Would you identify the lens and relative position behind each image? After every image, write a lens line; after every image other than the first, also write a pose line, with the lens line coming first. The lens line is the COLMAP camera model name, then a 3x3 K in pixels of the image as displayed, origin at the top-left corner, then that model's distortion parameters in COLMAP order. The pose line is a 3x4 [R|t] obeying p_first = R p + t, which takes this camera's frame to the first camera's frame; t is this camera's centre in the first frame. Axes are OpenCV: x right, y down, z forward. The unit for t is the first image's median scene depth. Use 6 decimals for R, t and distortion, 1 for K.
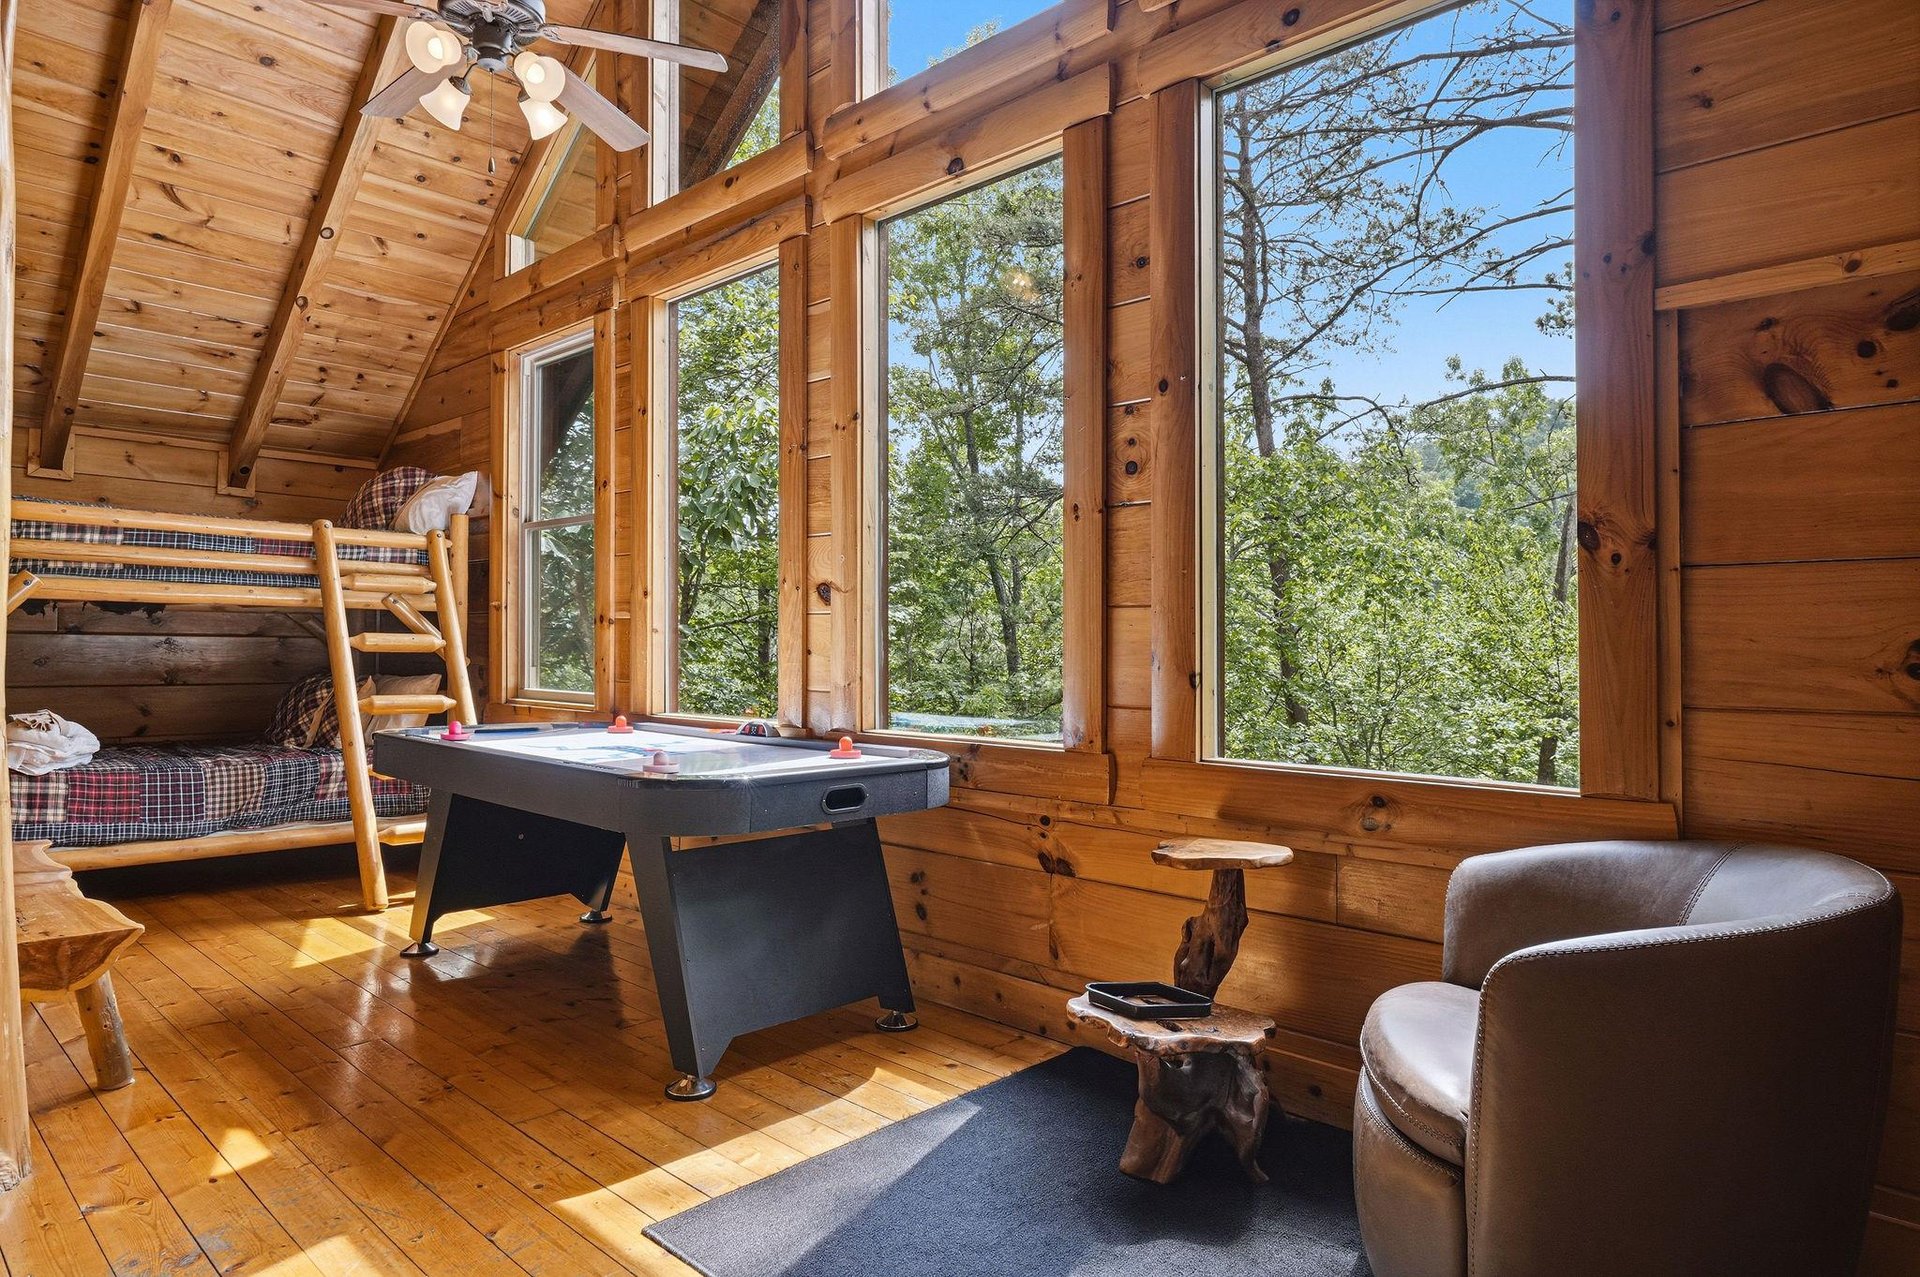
lens RADIAL K [[1107.8, 0, 966.3], [0, 1107.8, 634.8], [0, 0, 1]] dist [-0.002614, -0.000504]
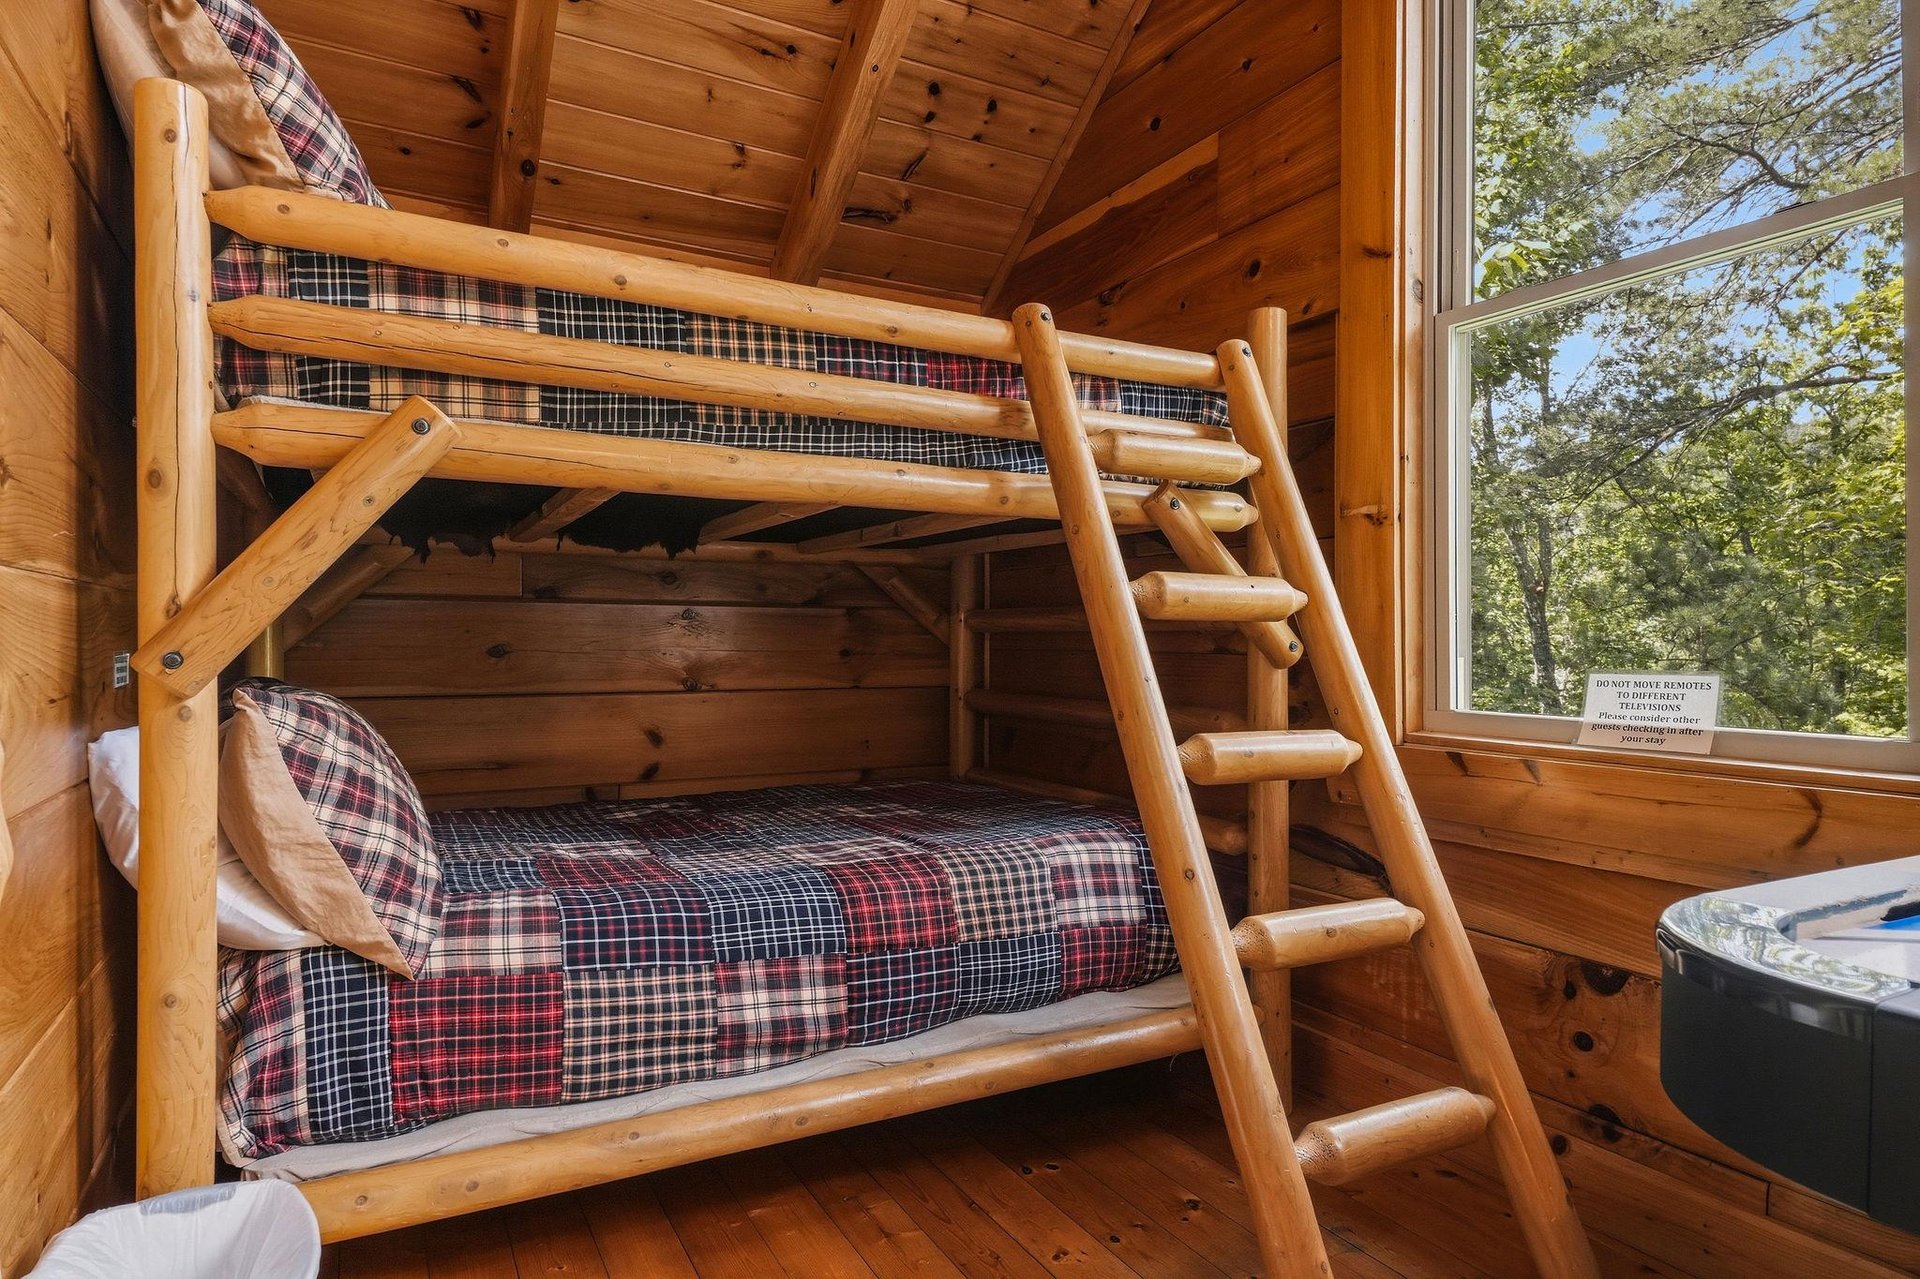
lens RADIAL K [[1065.1, 0, 957.7], [0, 1065.1, 637.7], [0, 0, 1]] dist [0.055409, -0.000121]
pose [[0.948024, -0.008093, -0.318096, -0.805880], [0.011227, 0.999905, 0.008021, 0.029195], [0.318001, -0.011176, 0.948025, 1.015180]]
